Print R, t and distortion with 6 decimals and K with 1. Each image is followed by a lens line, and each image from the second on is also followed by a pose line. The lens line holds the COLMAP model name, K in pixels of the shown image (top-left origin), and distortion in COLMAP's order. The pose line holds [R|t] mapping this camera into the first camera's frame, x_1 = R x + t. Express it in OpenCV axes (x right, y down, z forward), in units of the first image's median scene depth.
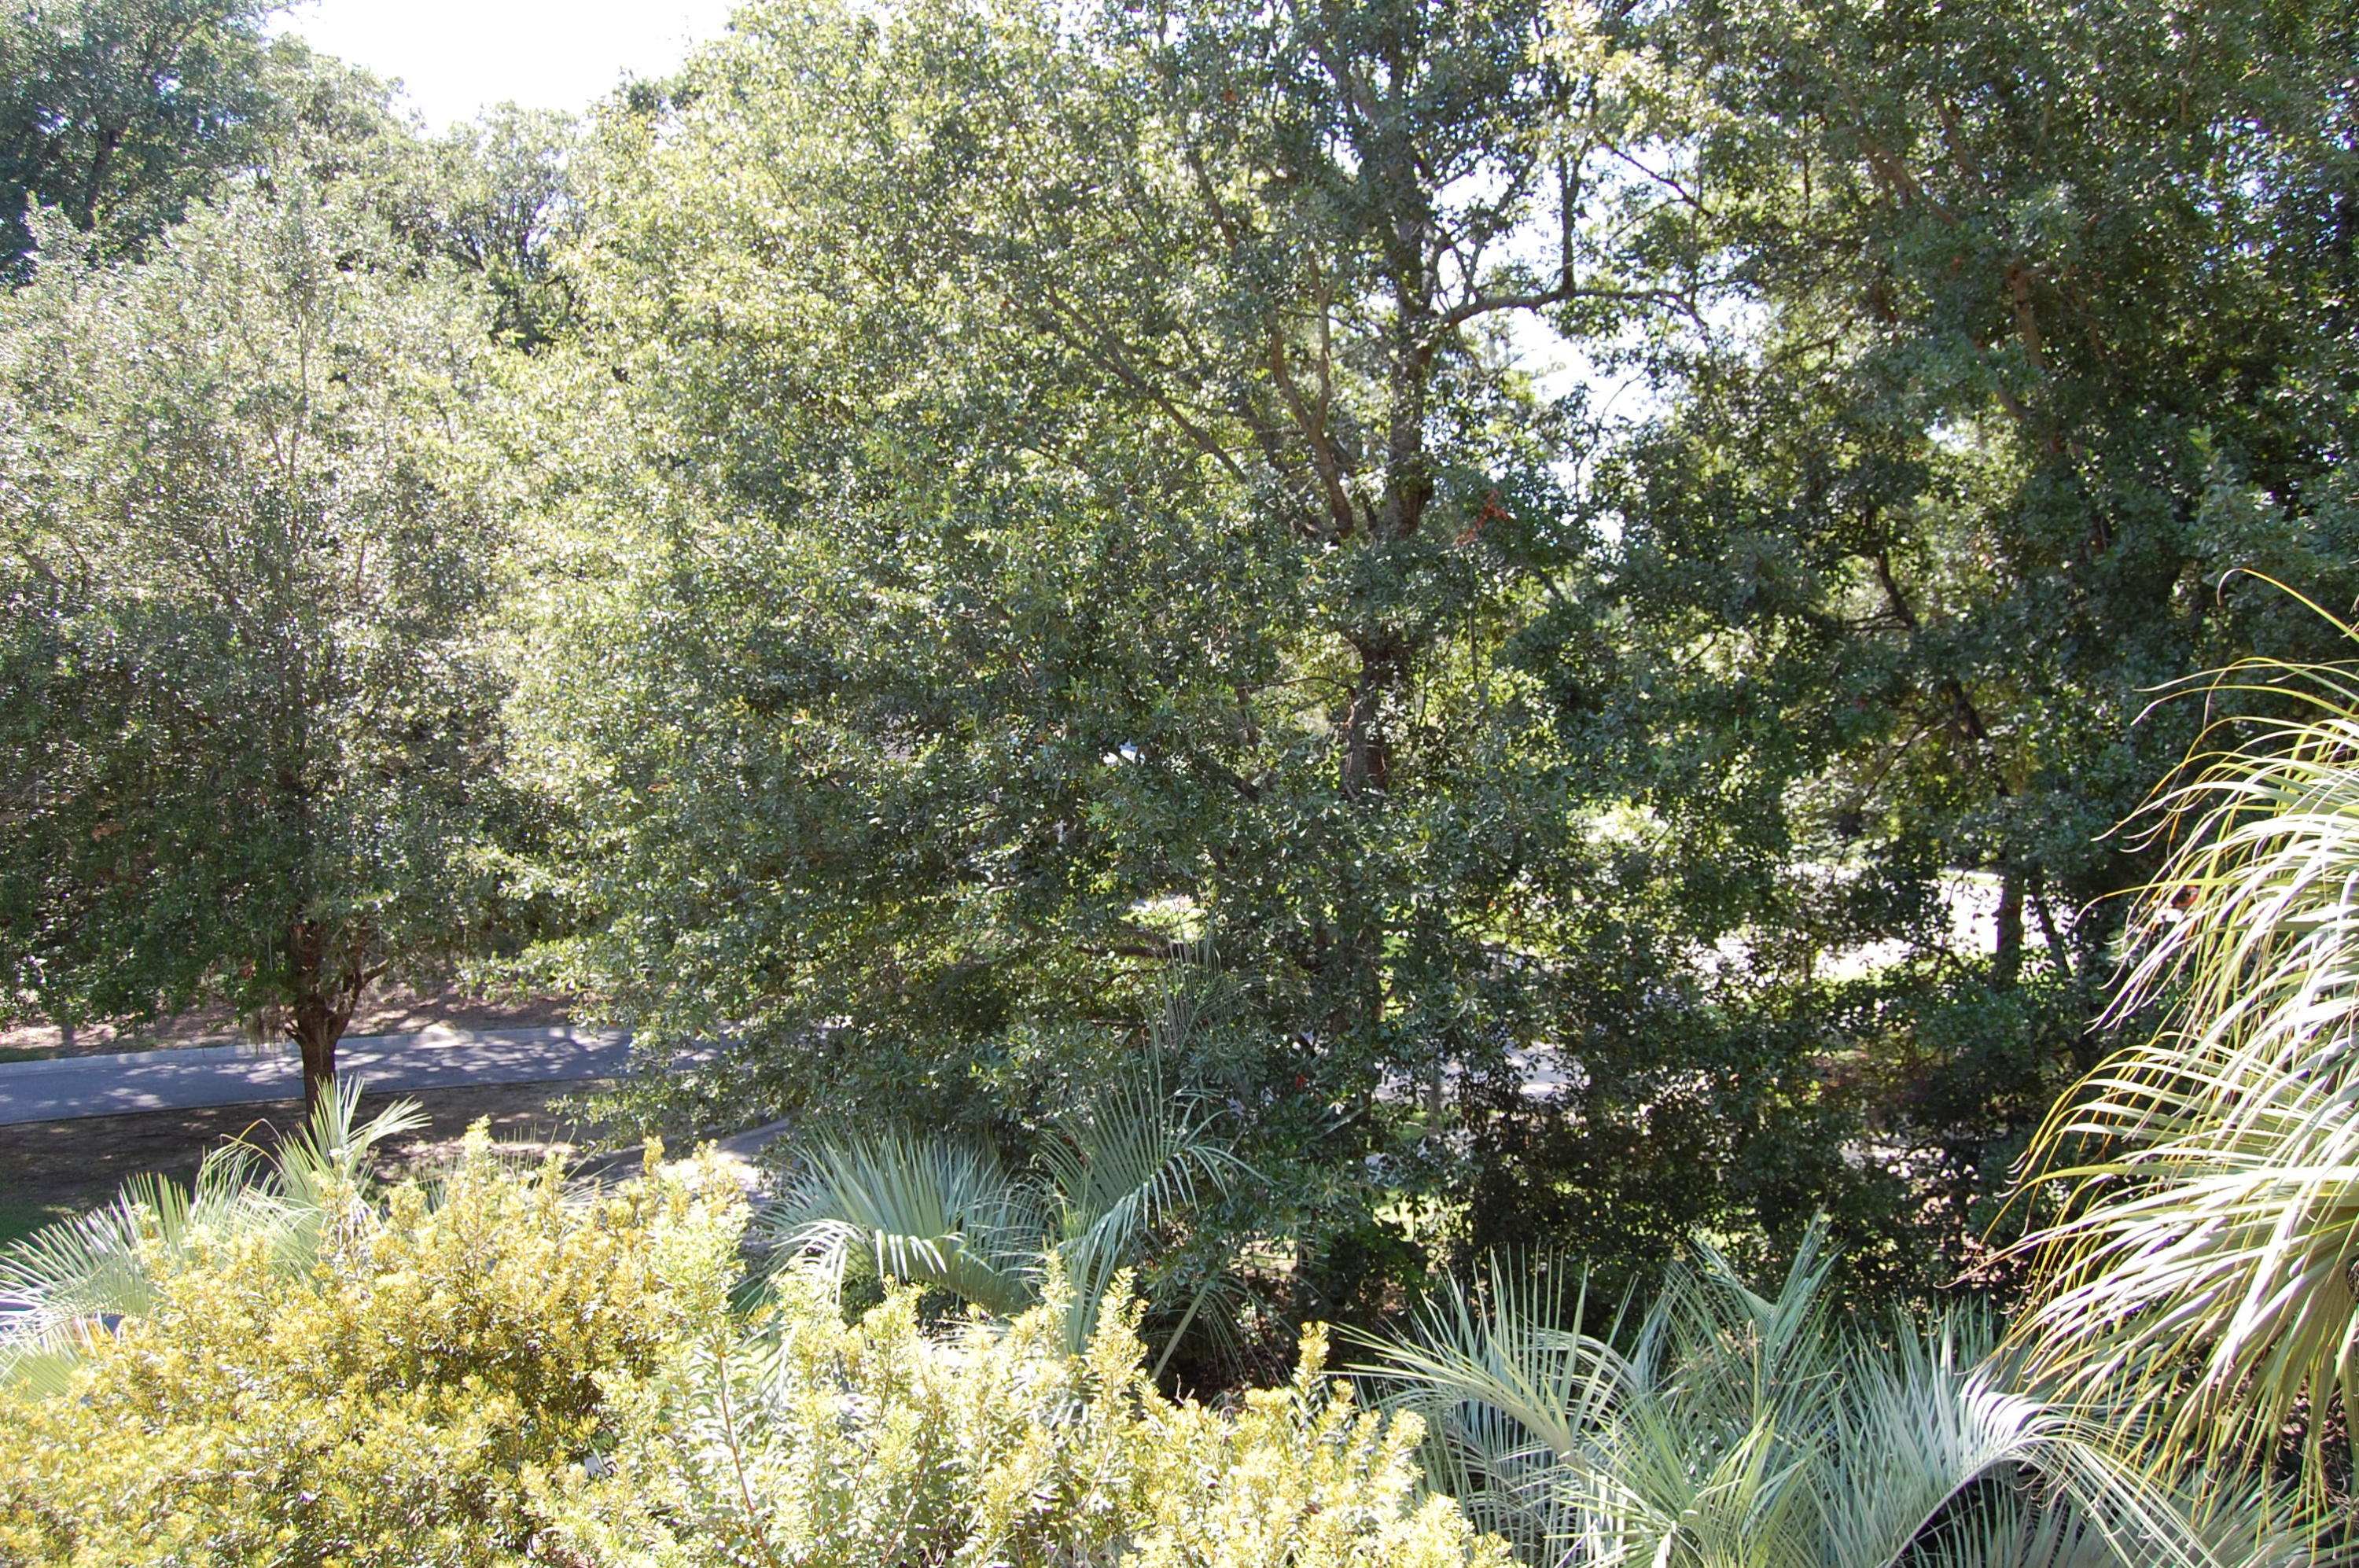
lens RADIAL K [[1819.2, 0, 1179.5], [0, 1819.2, 784.0], [0, 0, 1]] dist [-0.082995, 0.044521]
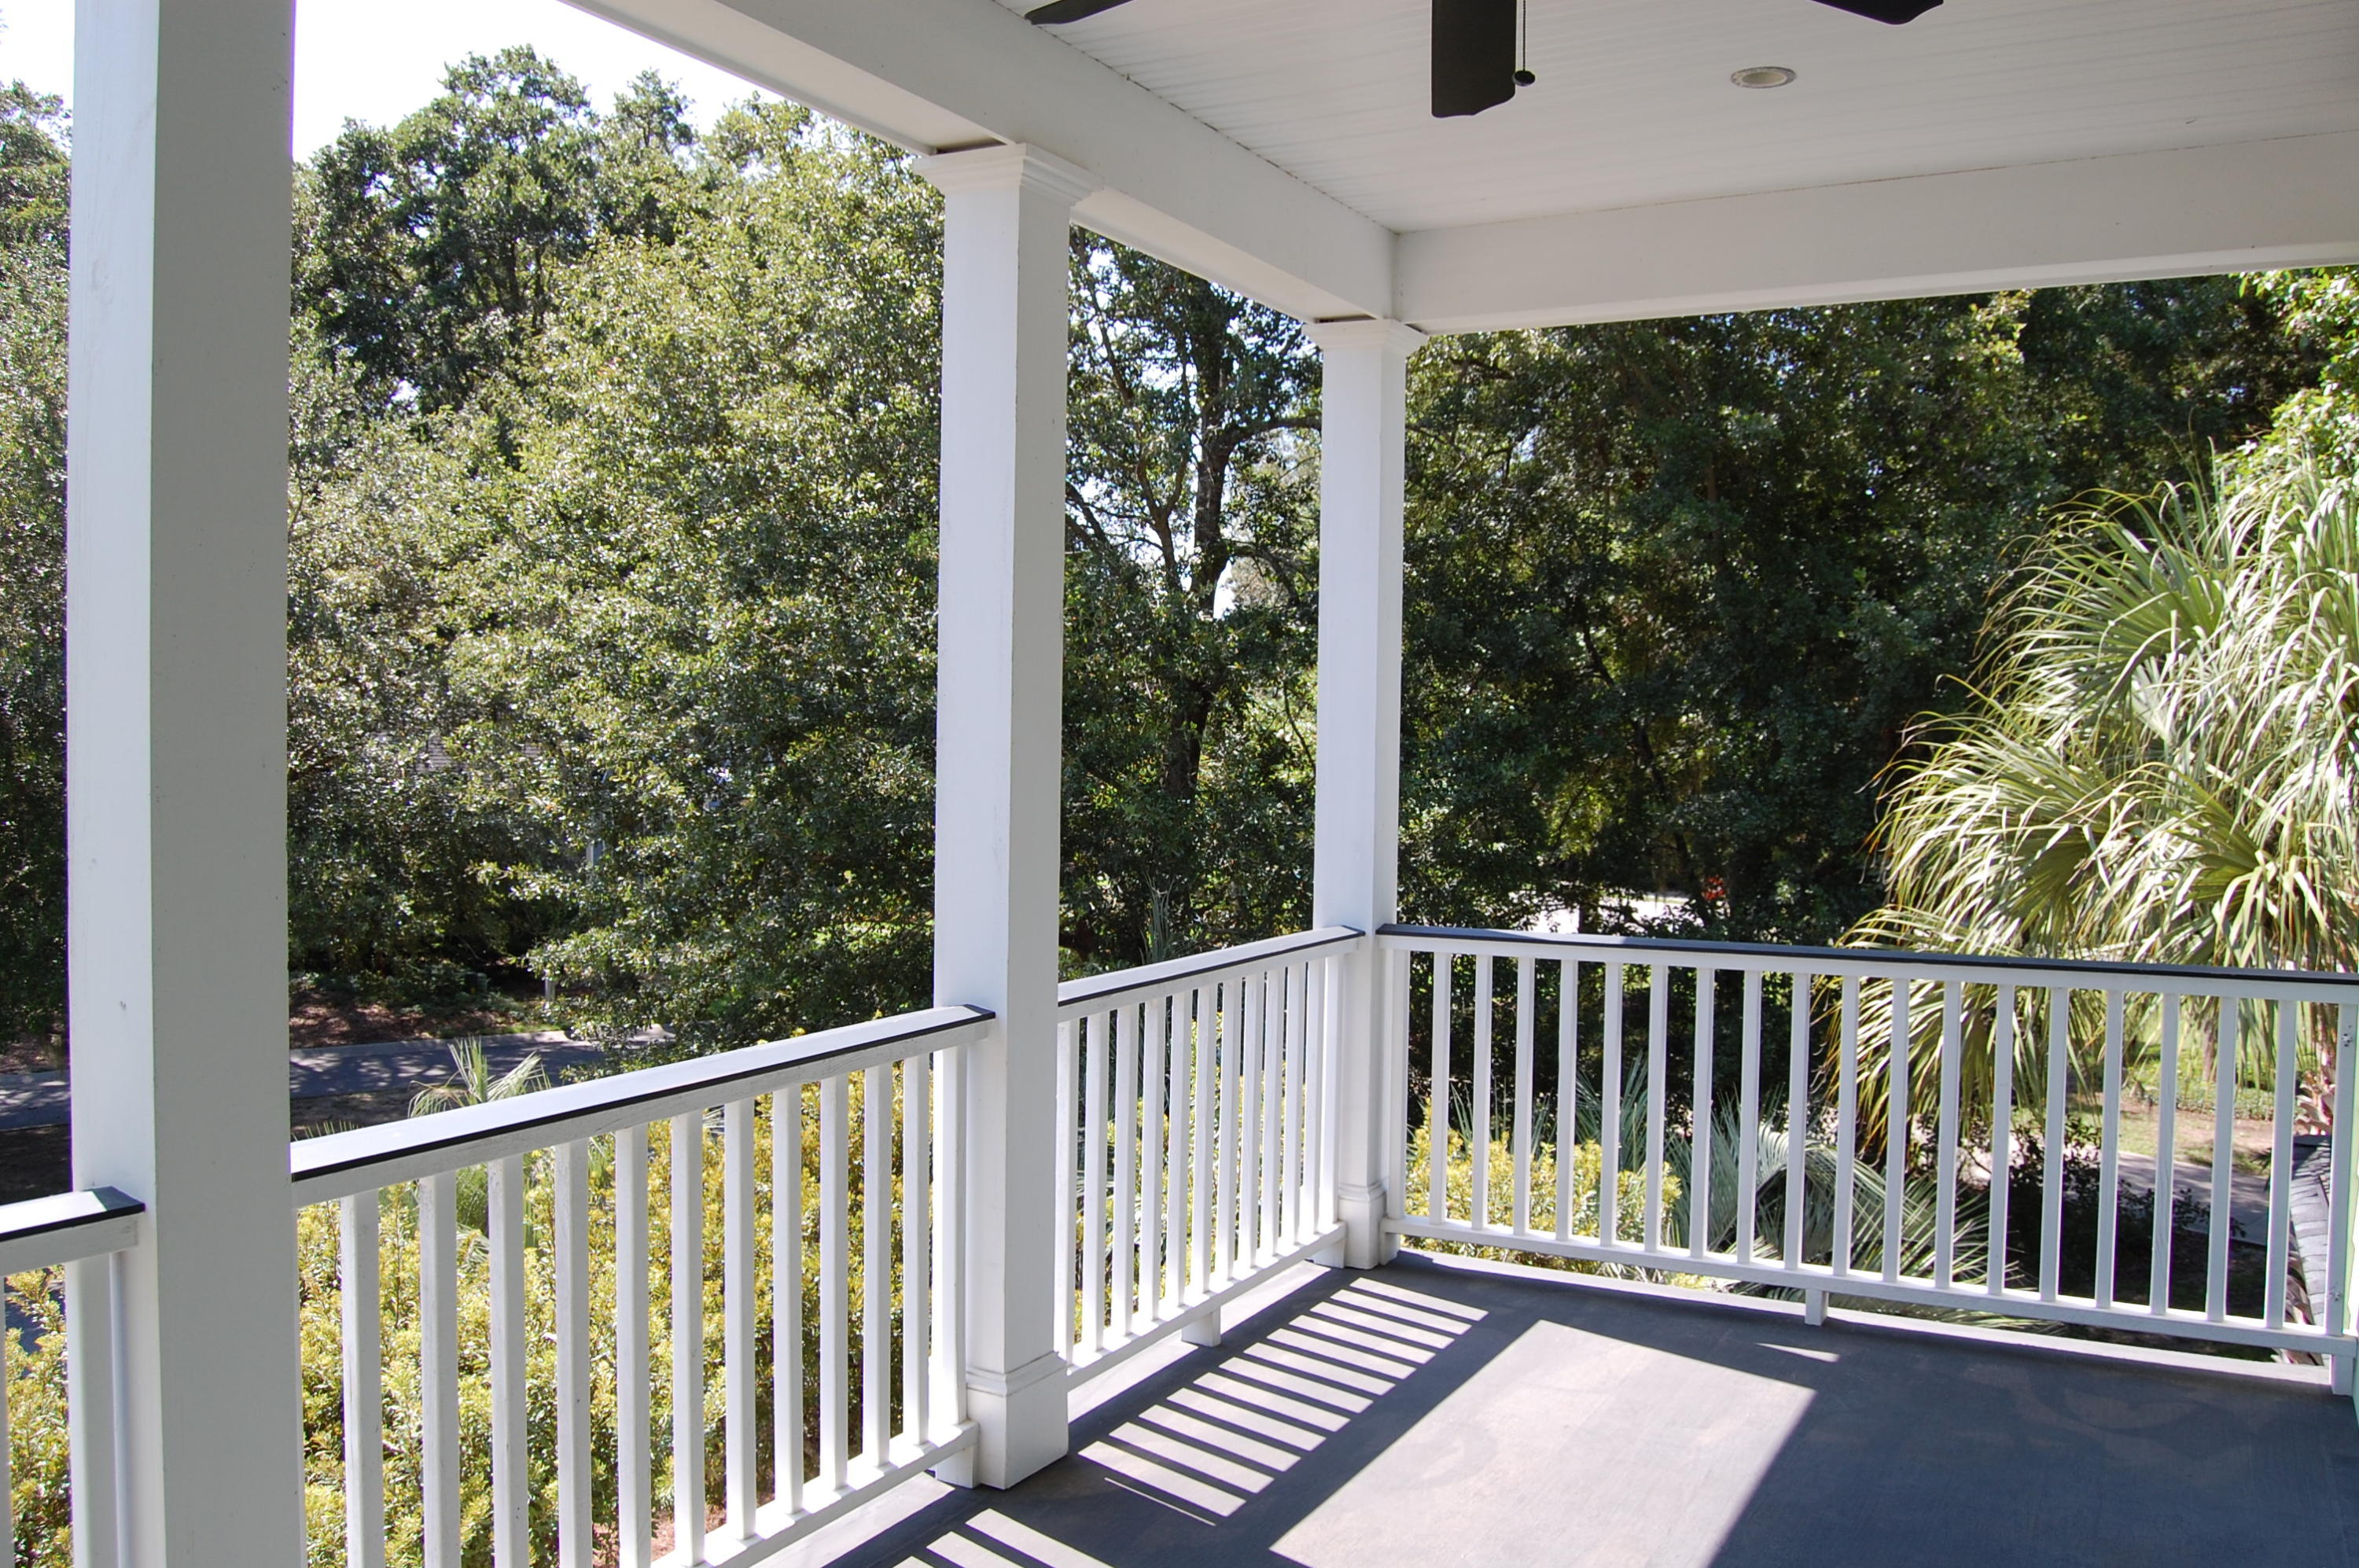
lens RADIAL K [[1819.2, 0, 1179.5], [0, 1819.2, 784.0], [0, 0, 1]] dist [-0.082995, 0.044521]
pose [[0.970012, -0.009594, 0.242866, -0.442641], [0.013621, 0.999796, -0.014908, 0.019614], [-0.242673, 0.017769, 0.969945, -0.468431]]
